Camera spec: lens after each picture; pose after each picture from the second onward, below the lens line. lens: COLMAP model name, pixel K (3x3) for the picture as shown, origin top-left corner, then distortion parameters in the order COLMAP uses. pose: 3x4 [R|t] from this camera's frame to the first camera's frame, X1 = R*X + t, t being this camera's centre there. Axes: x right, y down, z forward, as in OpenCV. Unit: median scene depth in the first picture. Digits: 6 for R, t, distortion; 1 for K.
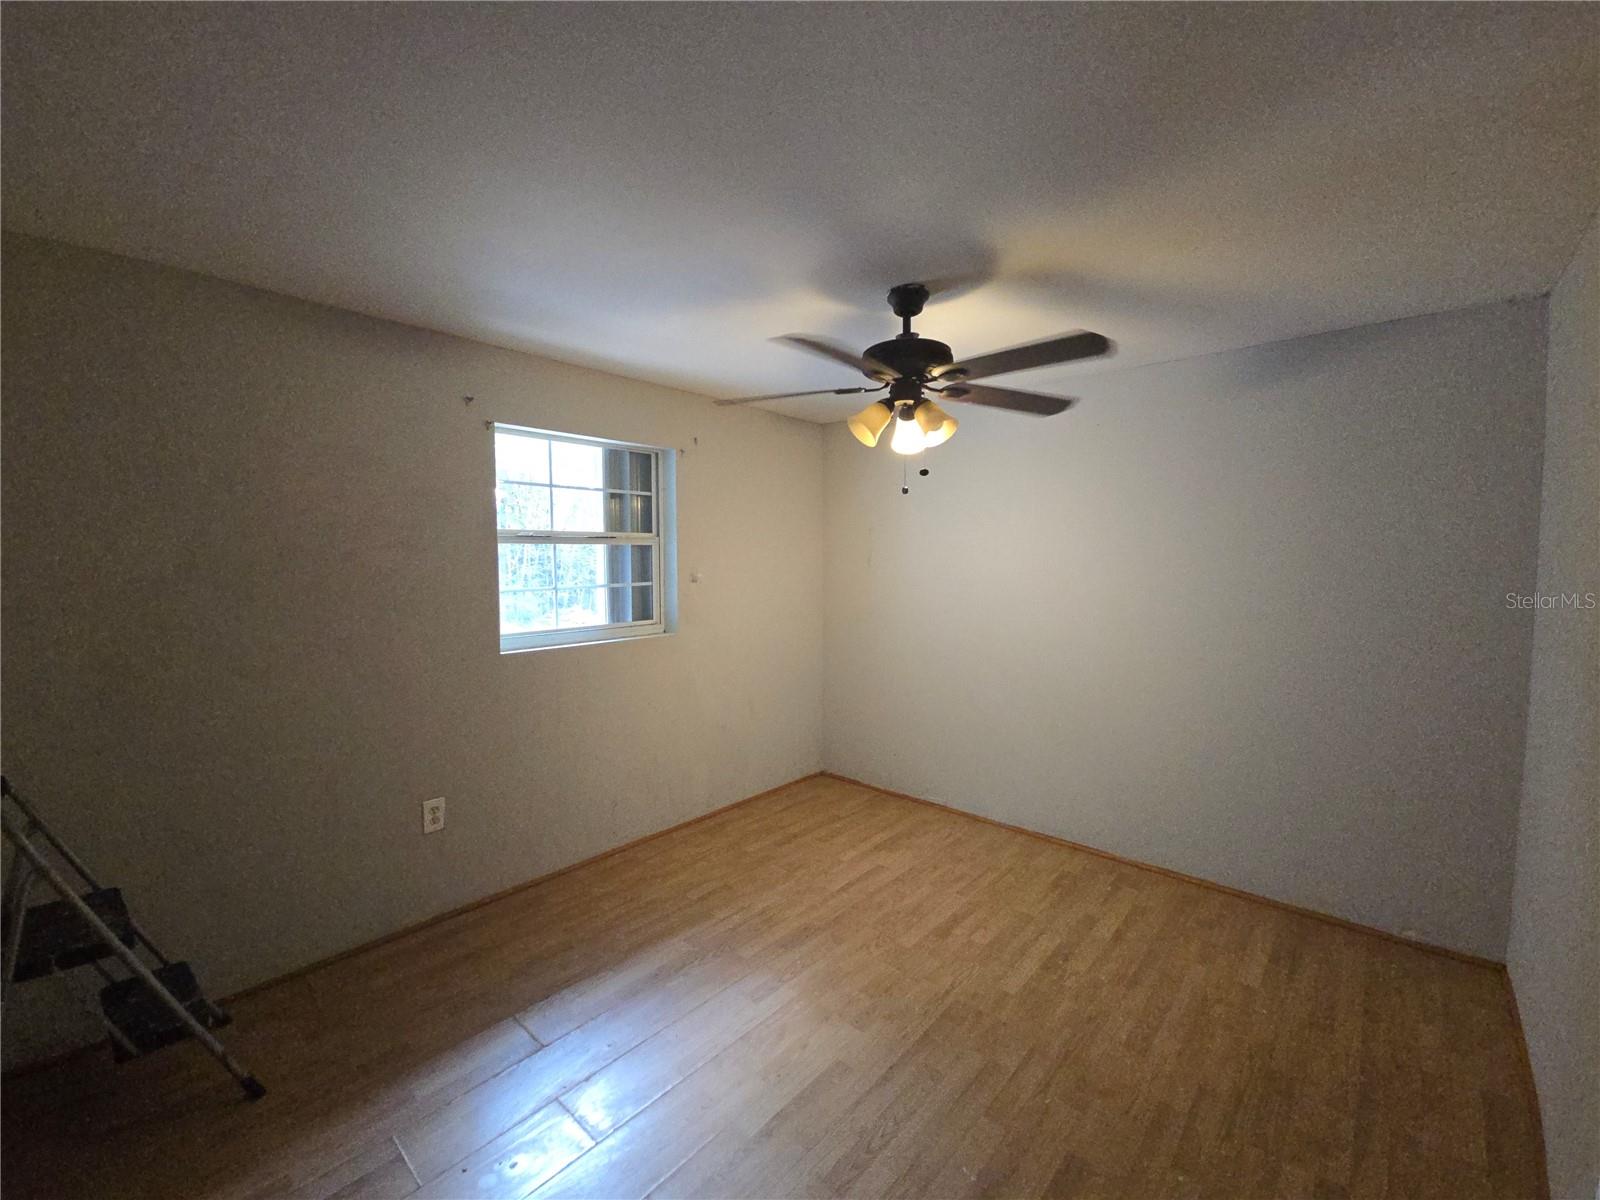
lens RADIAL K [[653.5, 0, 790.0], [0, 653.5, 598.4], [0, 0, 1]] dist [0.006649, -0.000782]
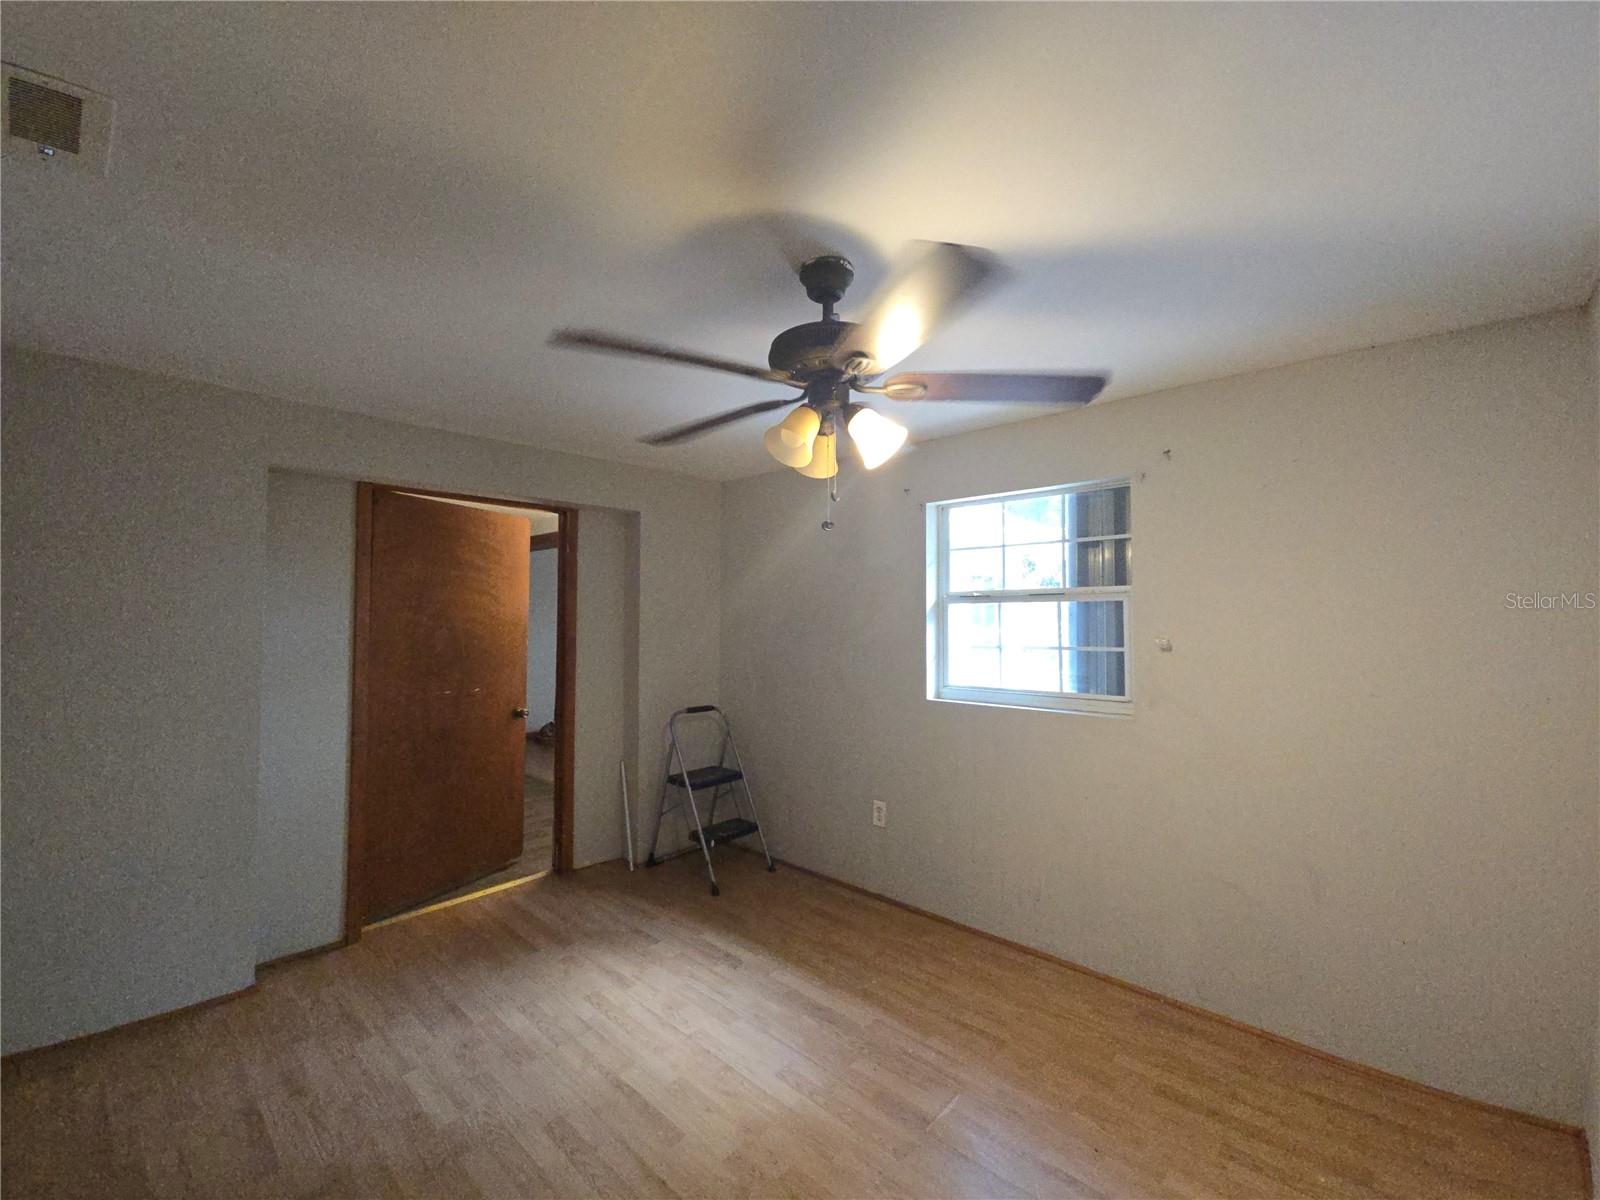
lens RADIAL K [[653.5, 0, 790.2], [0, 653.5, 596.7], [0, 0, 1]] dist [0.006649, -0.000782]
pose [[-0.010485, -0.026140, -0.999603, 0.656498], [-0.060365, 0.997852, -0.025461, -0.048077], [0.998121, 0.060074, -0.012040, 0.690381]]
